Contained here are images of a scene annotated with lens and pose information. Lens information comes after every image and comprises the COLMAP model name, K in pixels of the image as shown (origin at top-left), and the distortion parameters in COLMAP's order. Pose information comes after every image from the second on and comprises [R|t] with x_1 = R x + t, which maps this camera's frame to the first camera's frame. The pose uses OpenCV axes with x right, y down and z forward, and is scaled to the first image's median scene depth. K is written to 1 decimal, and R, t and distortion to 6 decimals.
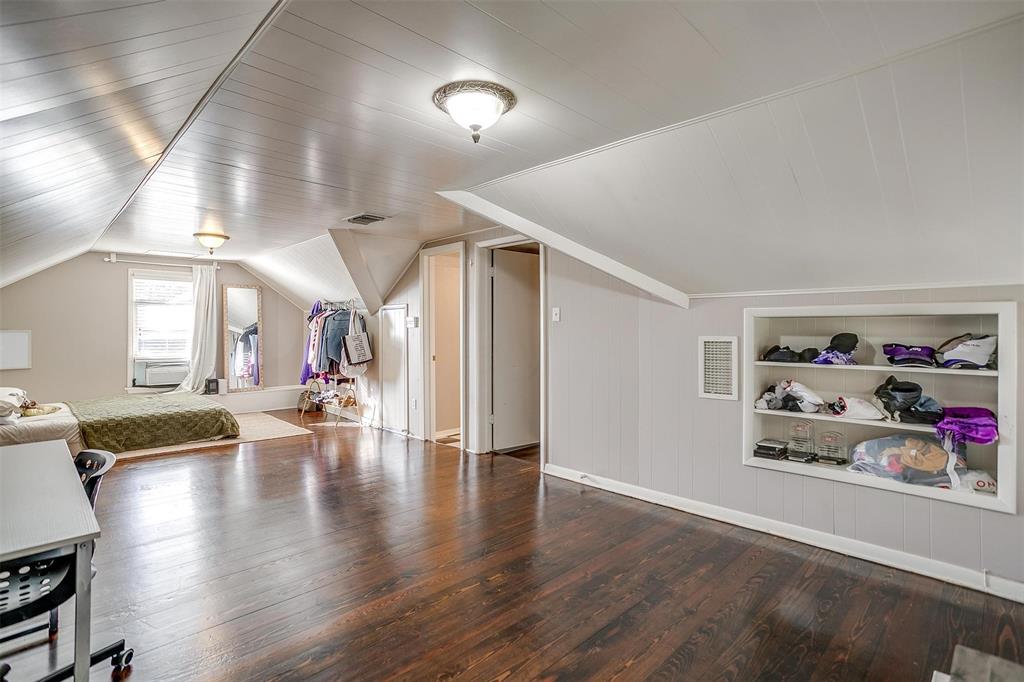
lens RADIAL K [[501.0, 0, 509.9], [0, 501.0, 335.4], [0, 0, 1]] dist [-0.004303, -0.000488]
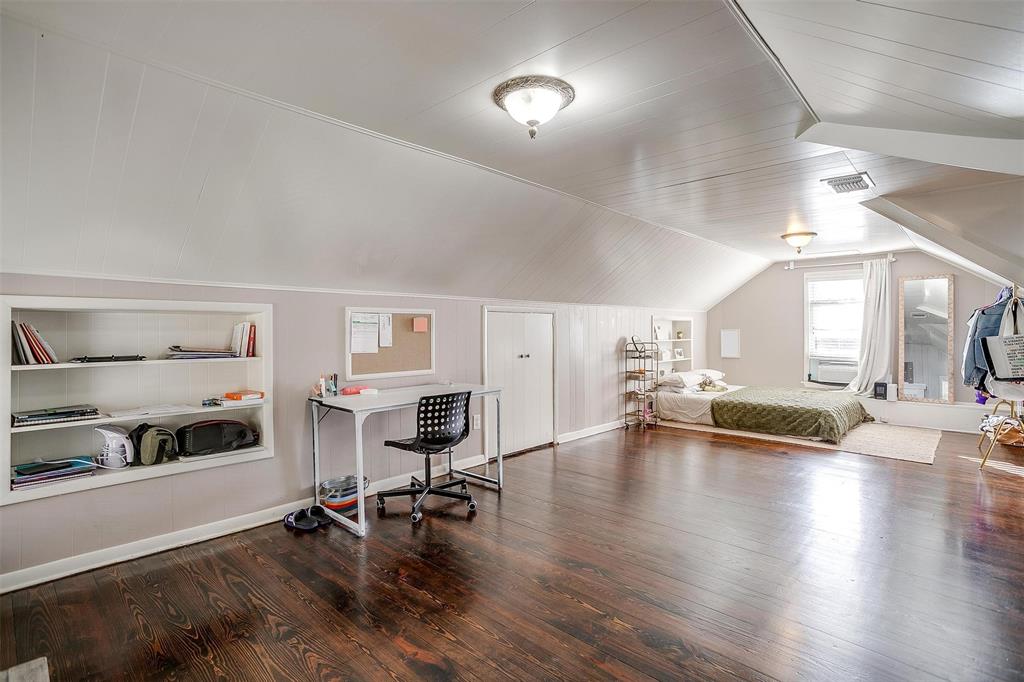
lens RADIAL K [[501.0, 0, 509.9], [0, 501.0, 335.4], [0, 0, 1]] dist [-0.004303, -0.000488]
pose [[0.050338, 0.010663, -0.998675, 0.303232], [-0.011696, 0.999881, 0.010087, -0.000247], [0.998664, 0.011173, 0.050457, 0.296232]]
